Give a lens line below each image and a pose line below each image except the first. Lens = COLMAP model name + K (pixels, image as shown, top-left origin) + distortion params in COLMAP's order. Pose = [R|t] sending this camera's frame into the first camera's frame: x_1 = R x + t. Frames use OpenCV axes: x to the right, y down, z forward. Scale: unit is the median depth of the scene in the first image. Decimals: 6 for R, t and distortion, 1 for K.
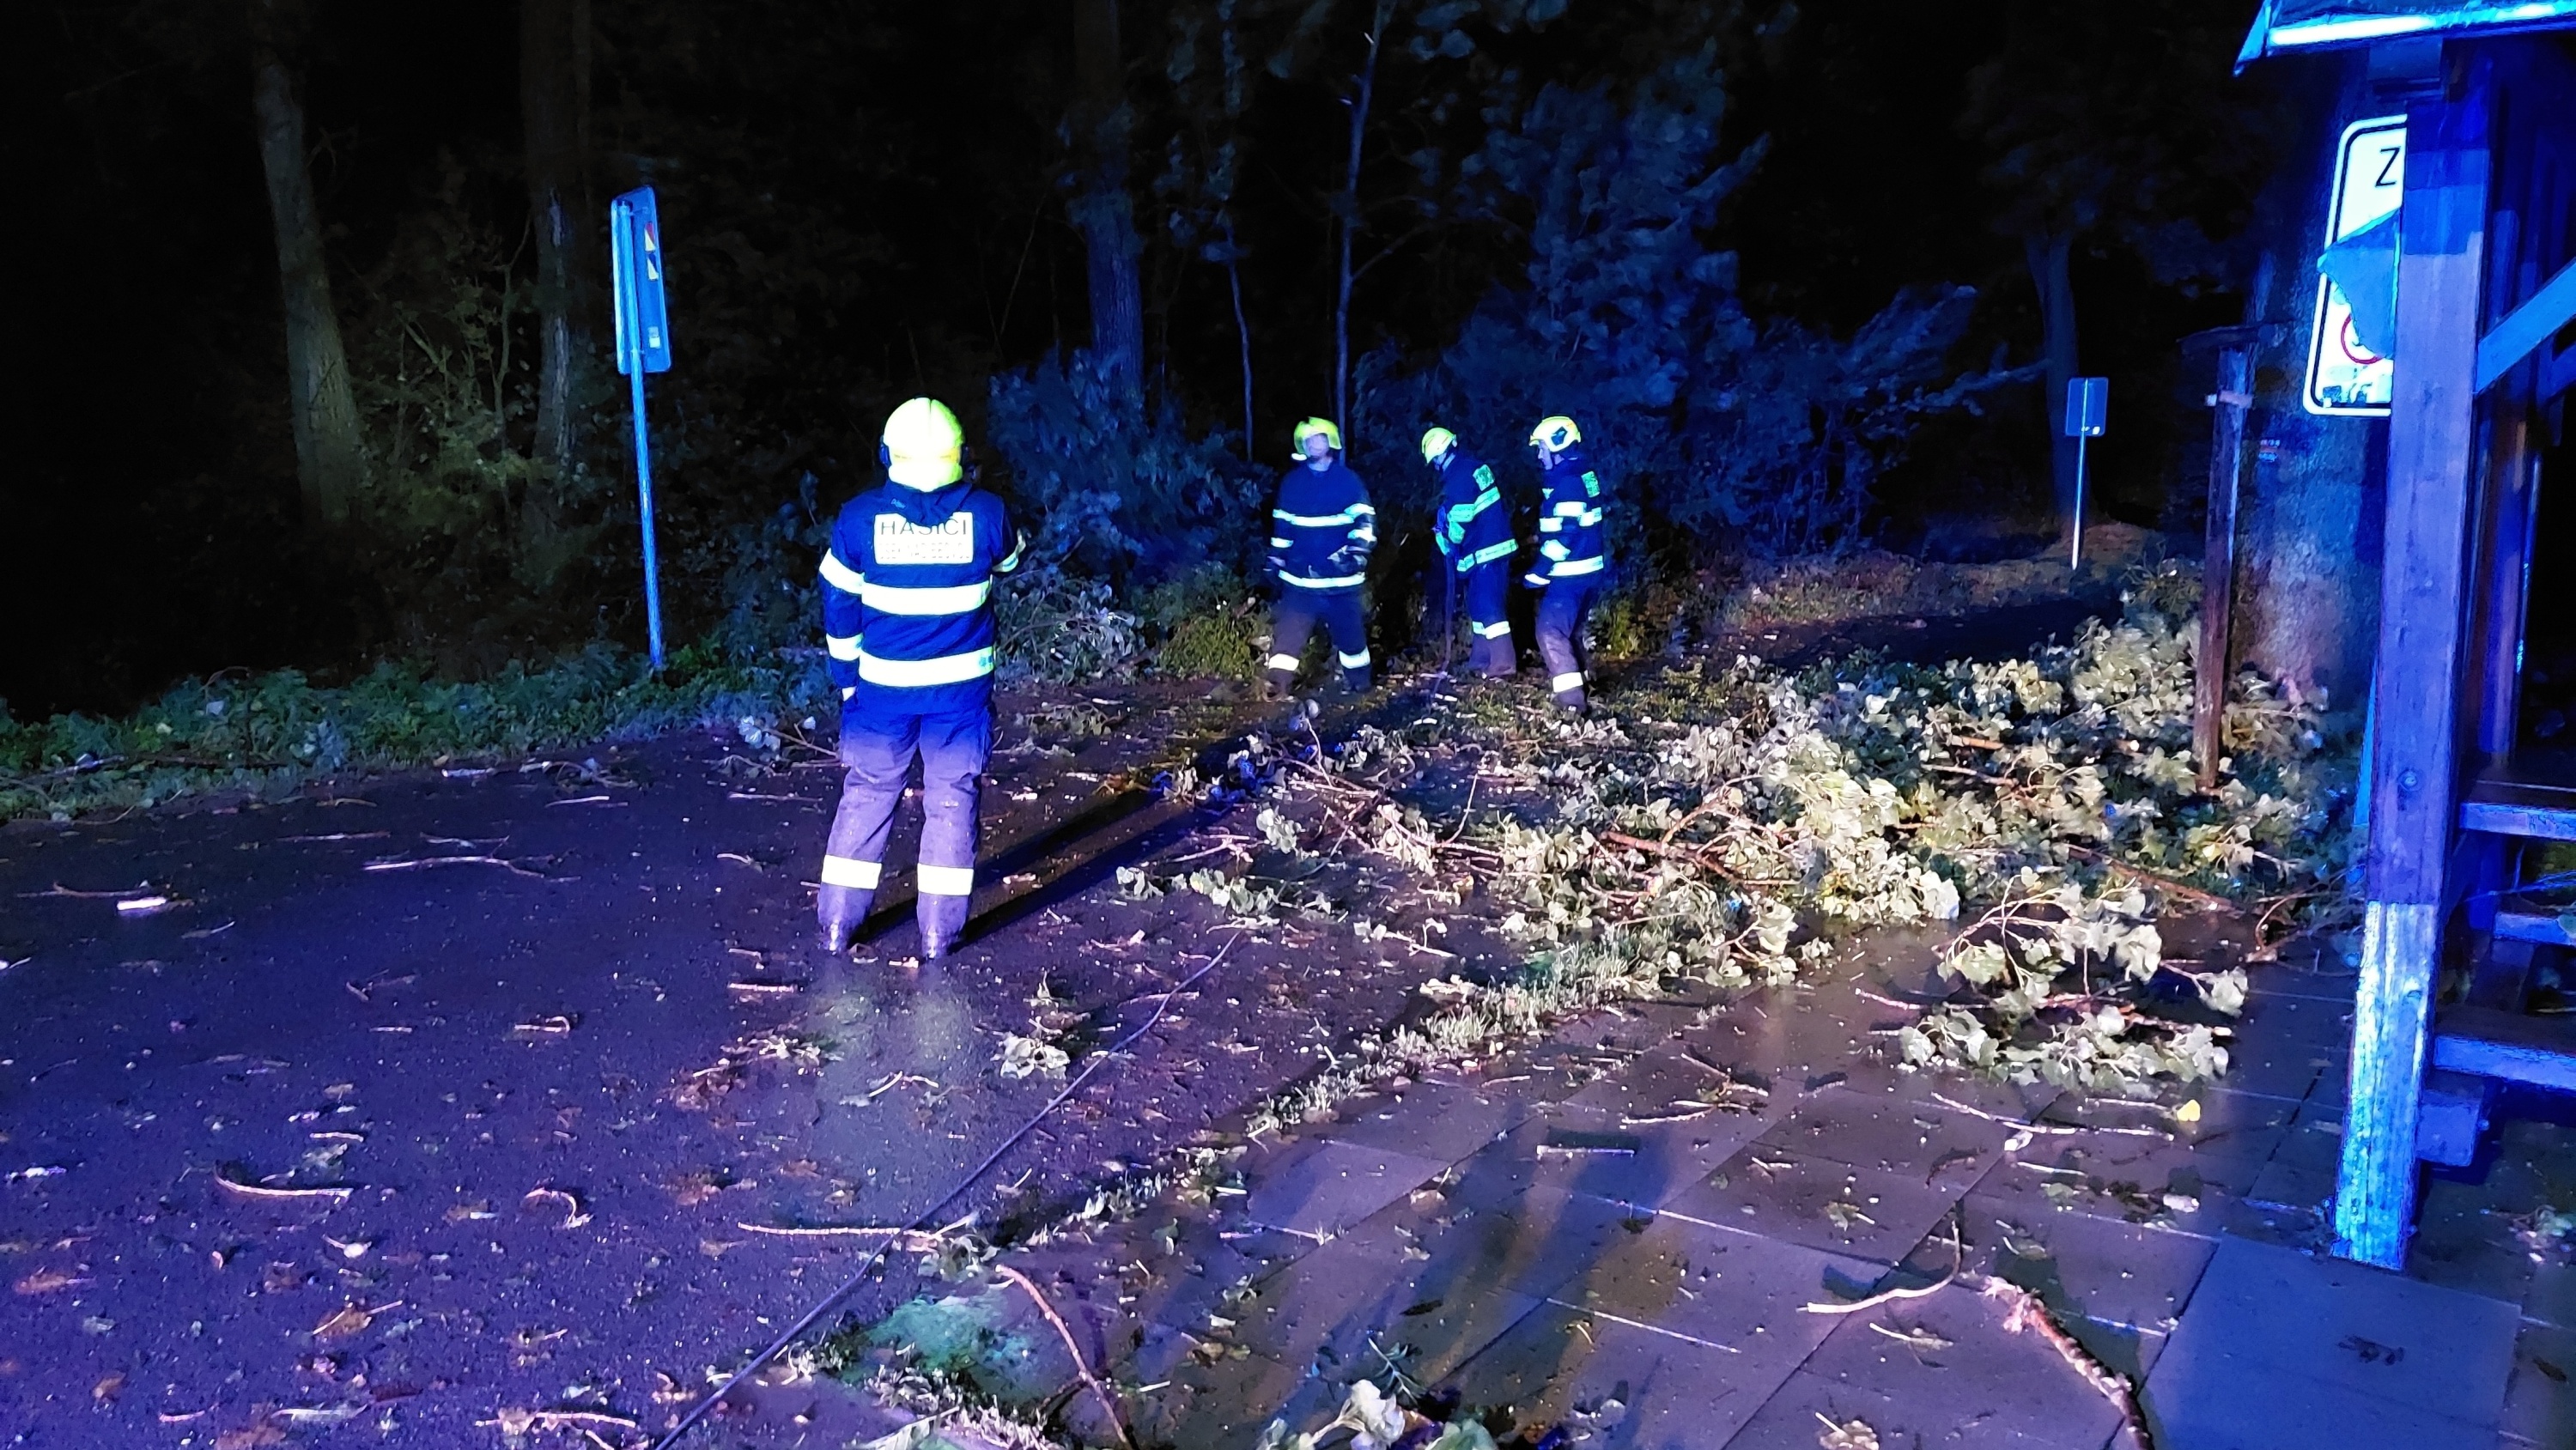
lens RADIAL K [[1863.4, 0, 1268.6], [0, 1863.4, 714.8], [0, 0, 1]] dist [0.065373, -0.078226]
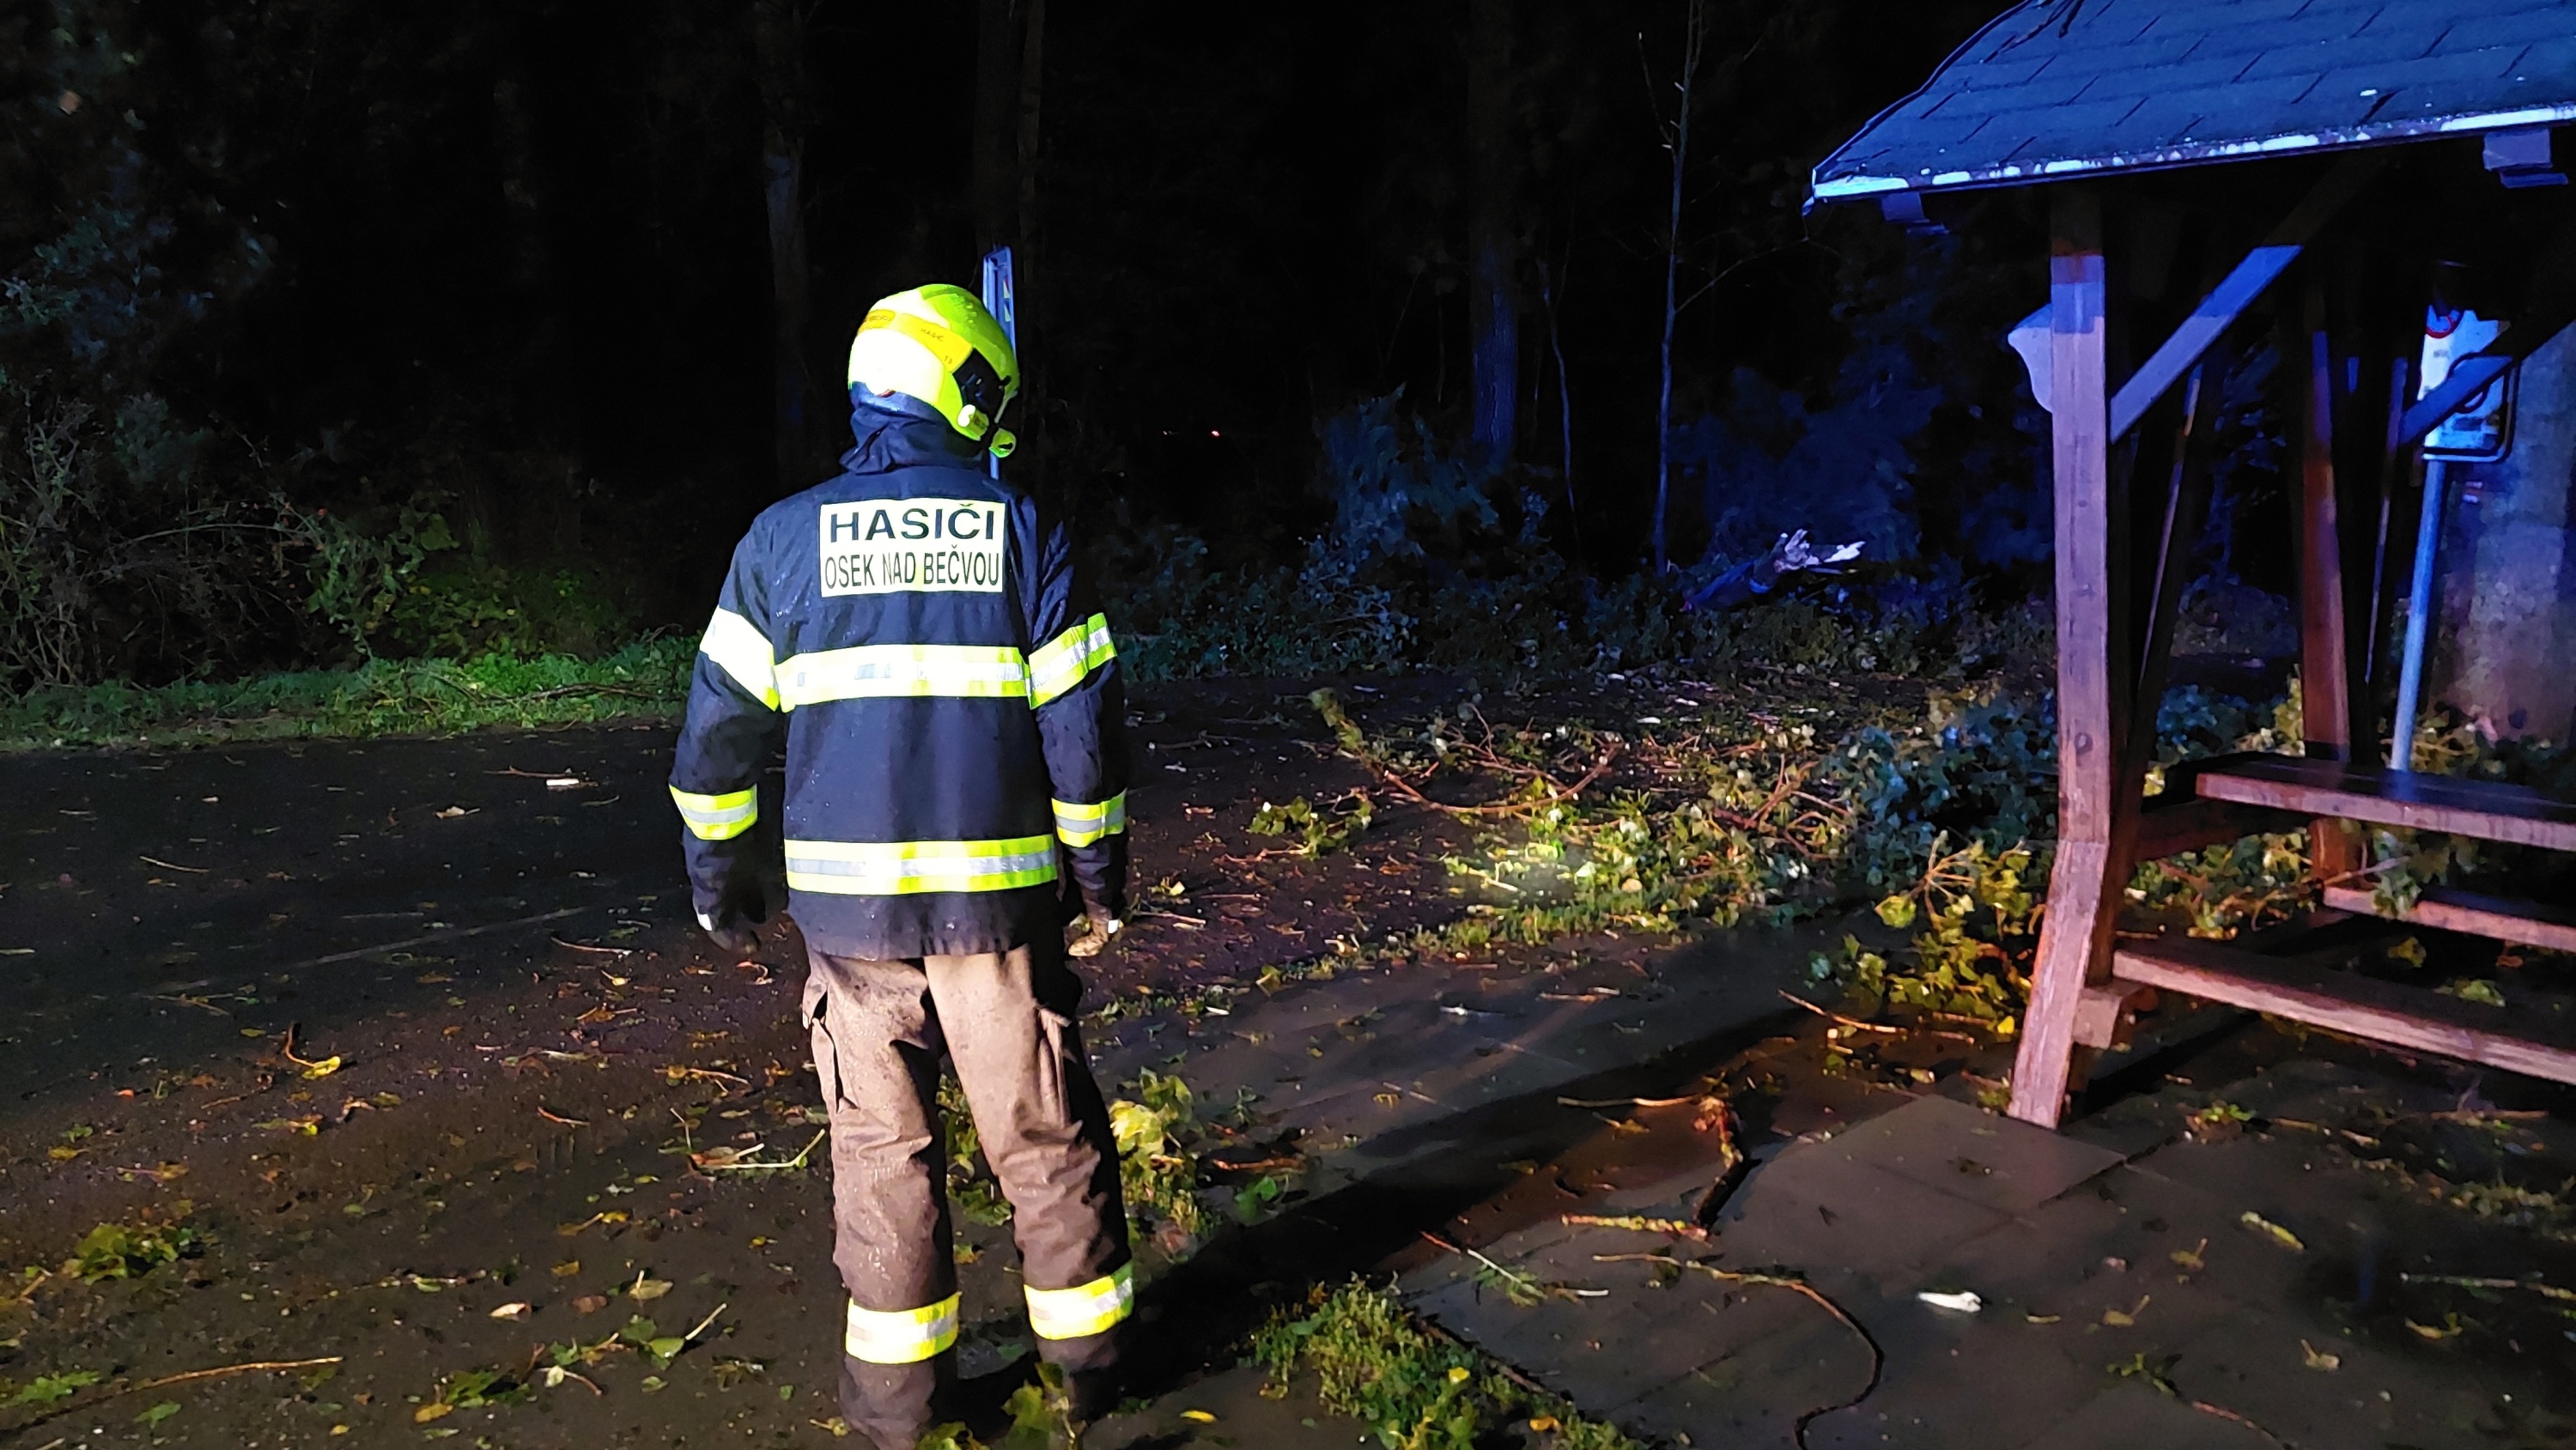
lens RADIAL K [[1879.1, 0, 1300.1], [0, 1879.1, 728.9], [0, 0, 1]] dist [0.071362, -0.098758]
pose [[0.972960, 0.052471, -0.224933, 0.170096], [-0.053530, 0.998565, 0.001391, 0.023016], [0.224683, 0.010687, 0.974373, -0.161367]]
